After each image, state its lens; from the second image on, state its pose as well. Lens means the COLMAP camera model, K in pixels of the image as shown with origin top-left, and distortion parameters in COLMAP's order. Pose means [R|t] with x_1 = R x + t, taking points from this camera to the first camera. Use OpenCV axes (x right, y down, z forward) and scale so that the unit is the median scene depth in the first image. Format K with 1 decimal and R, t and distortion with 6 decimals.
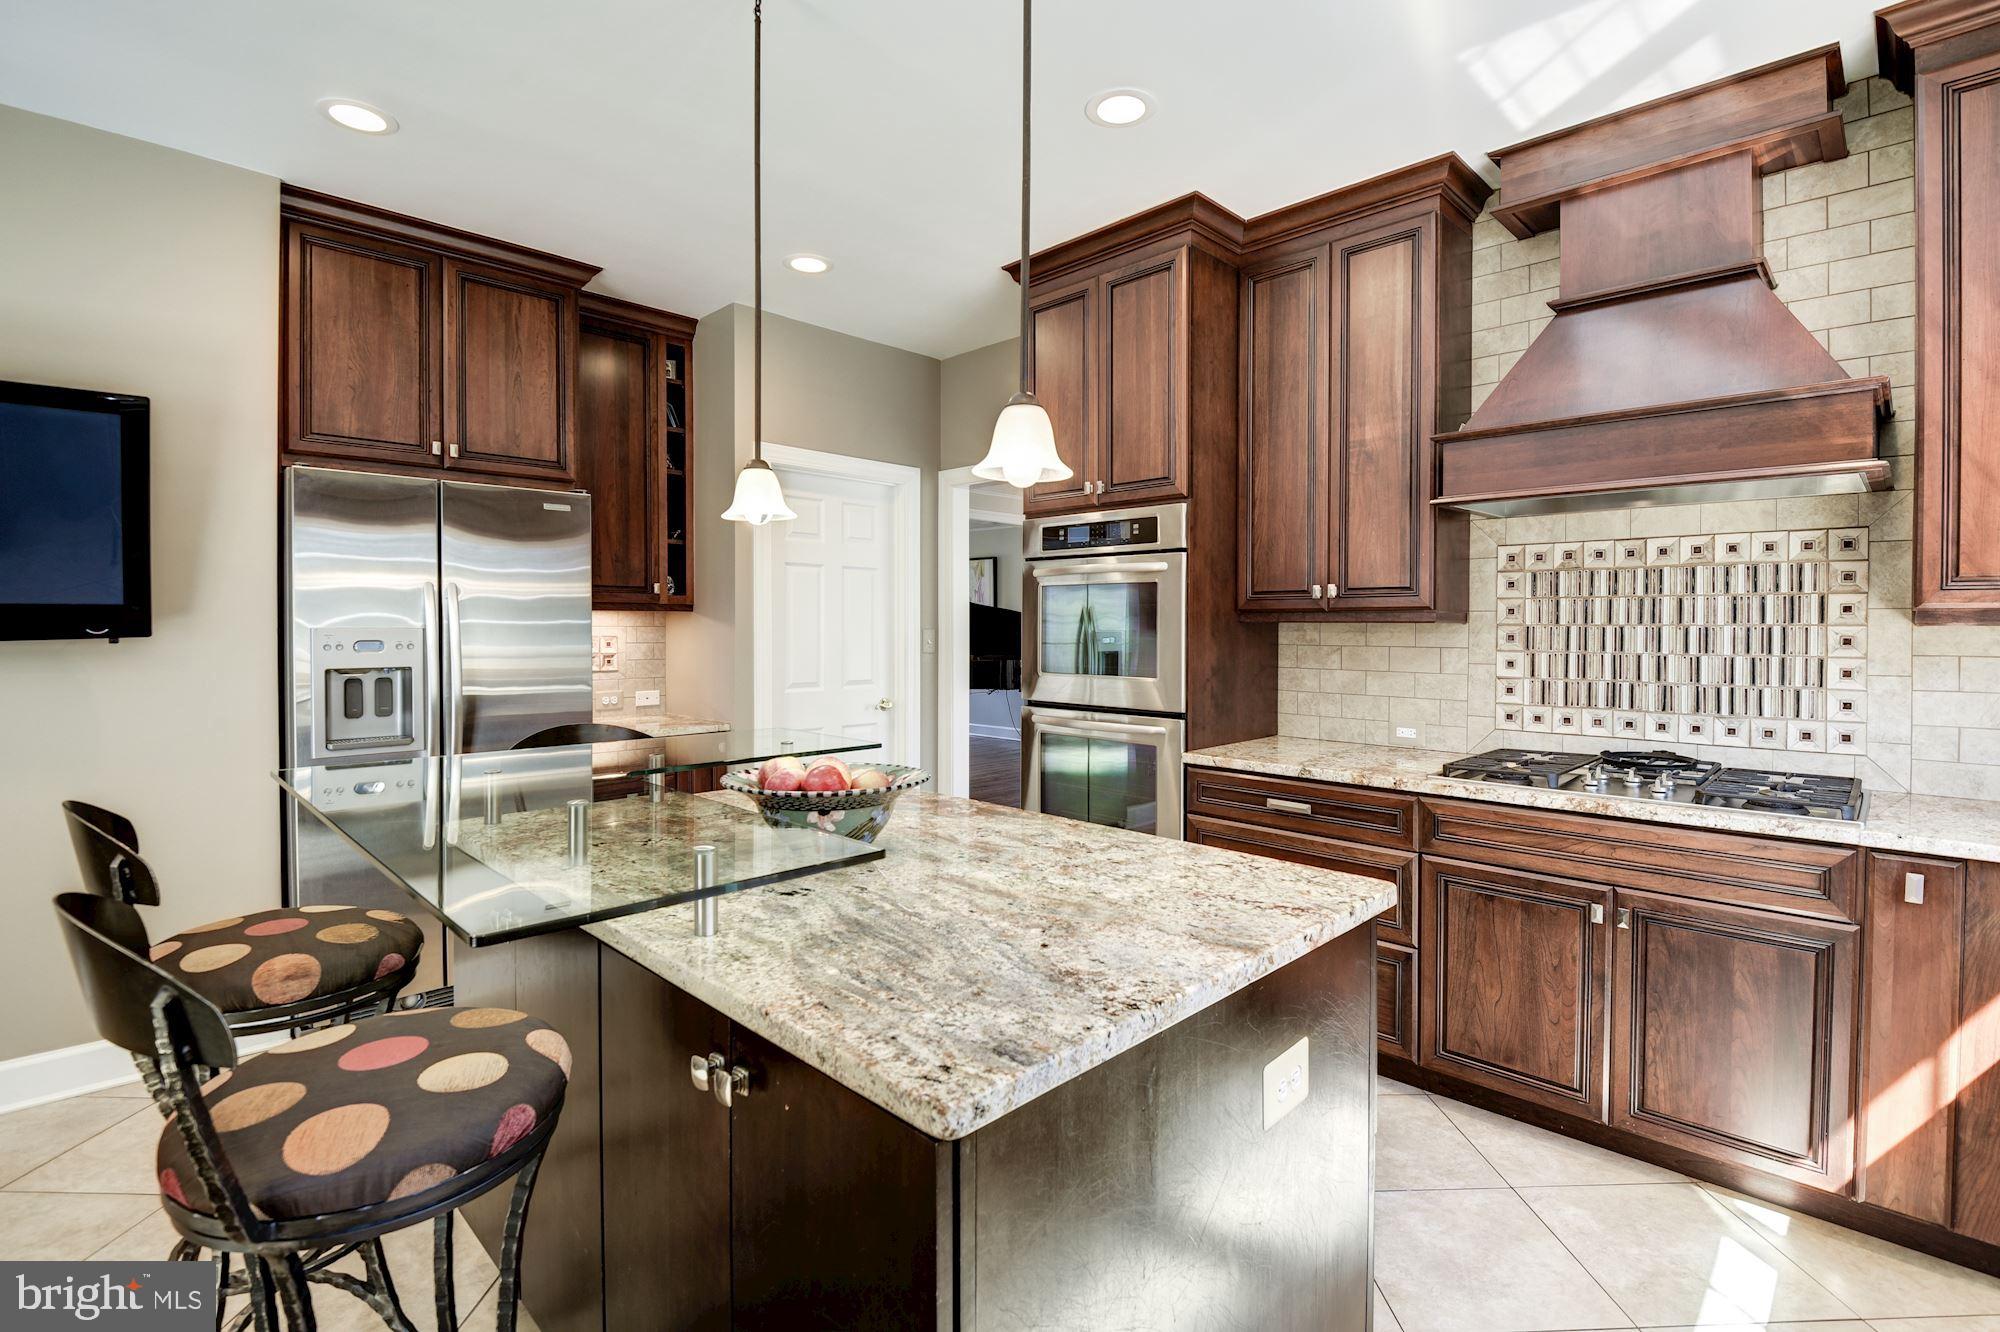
lens RADIAL K [[916.7, 0, 992.2], [0, 916.7, 631.2], [0, 0, 1]] dist [0.011800, -0.024562]
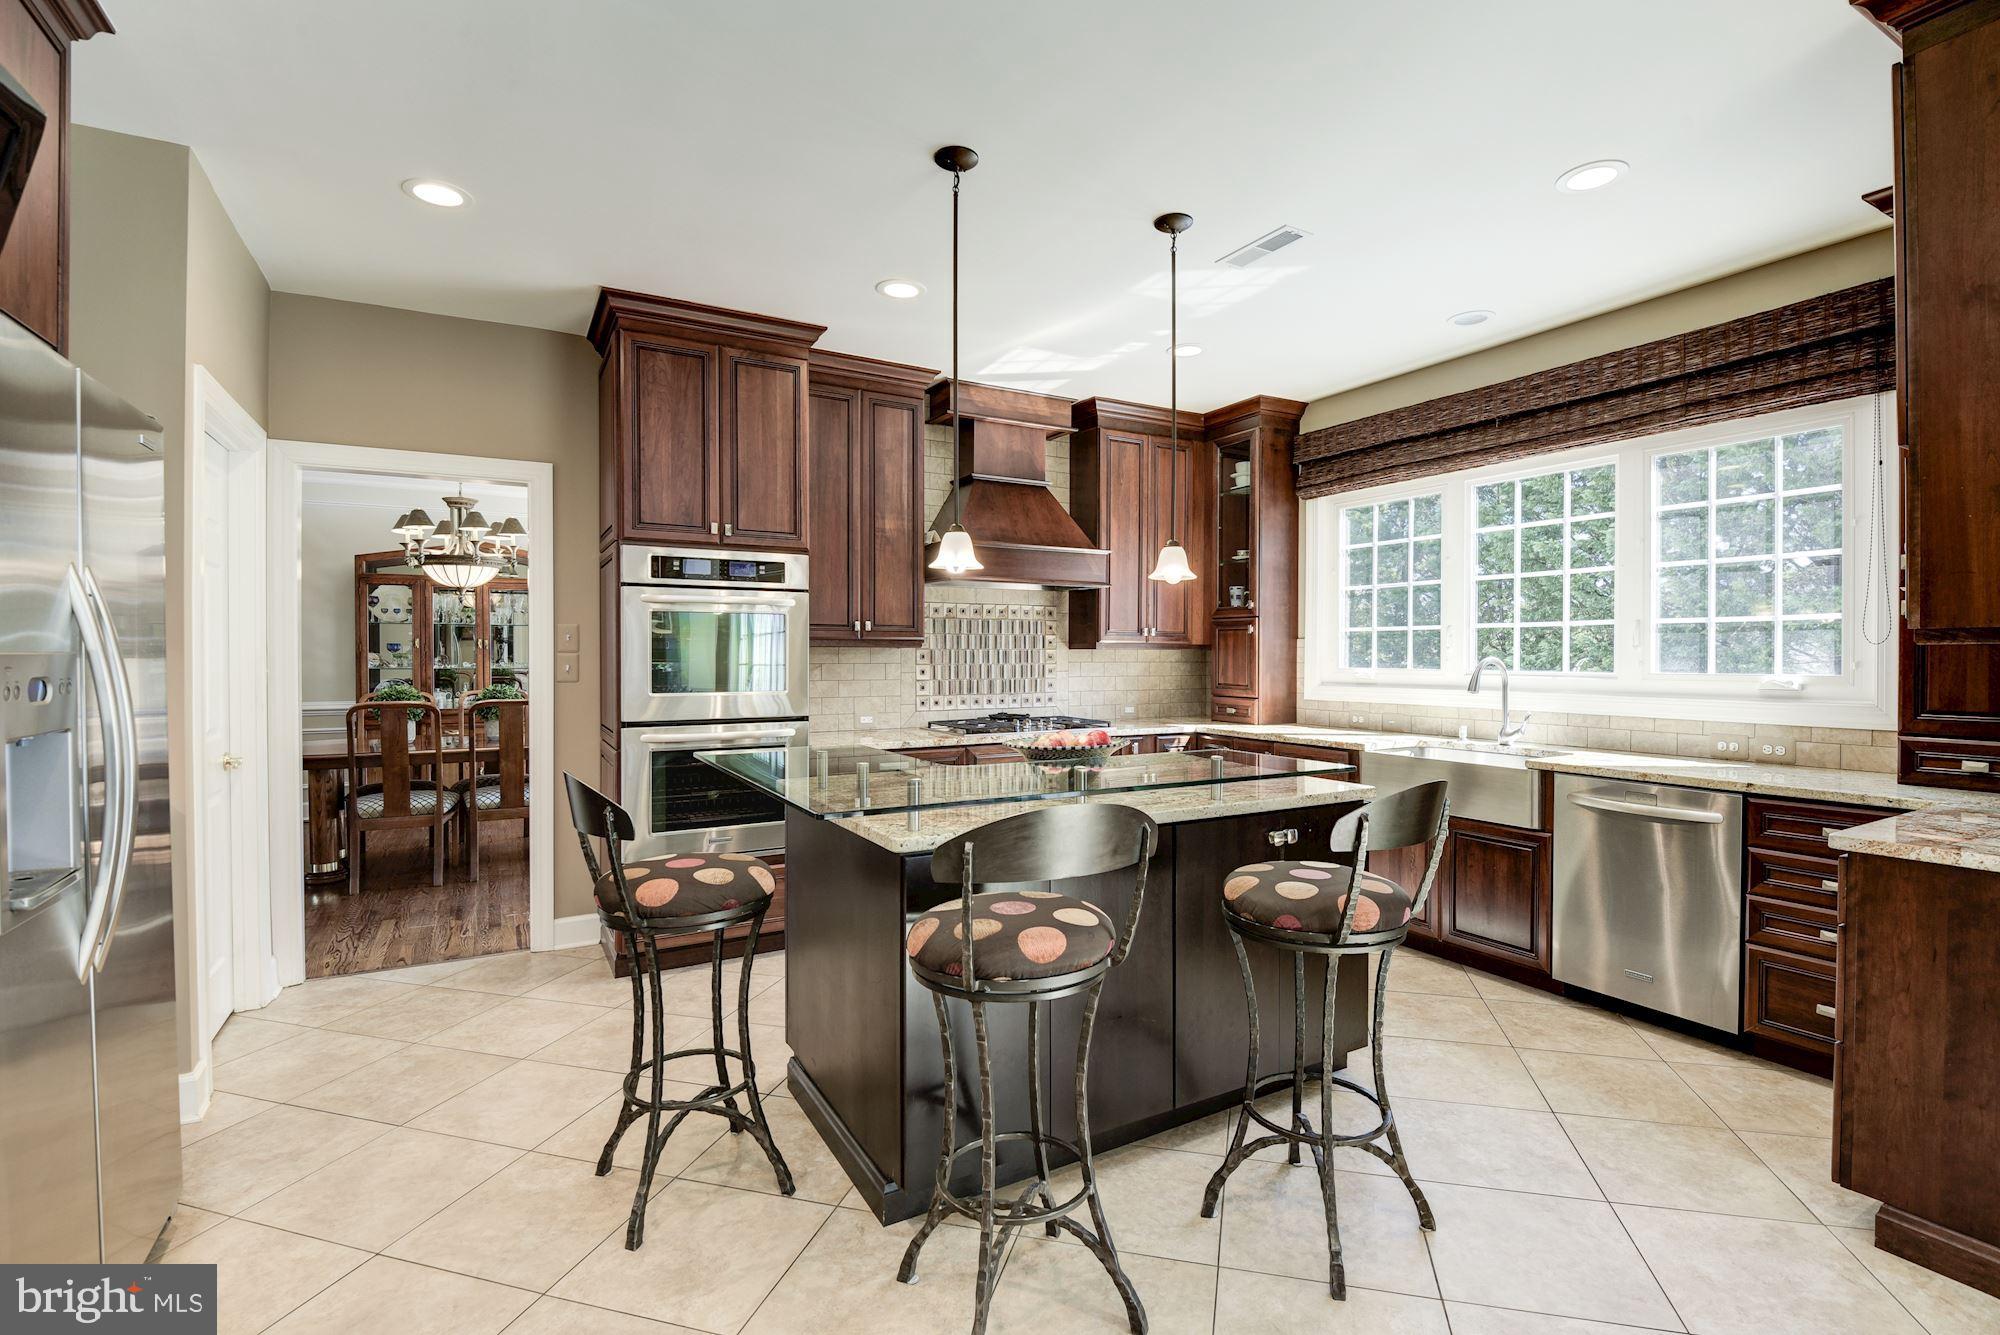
lens RADIAL K [[931.7, 0, 1014.1], [0, 931.7, 656.4], [0, 0, 1]] dist [0.028515, -0.038618]
pose [[0.264857, -0.004936, 0.964275, -1.052326], [0.005194, 0.999980, 0.003692, 0.001160], [-0.964274, 0.004030, 0.264877, 0.380313]]
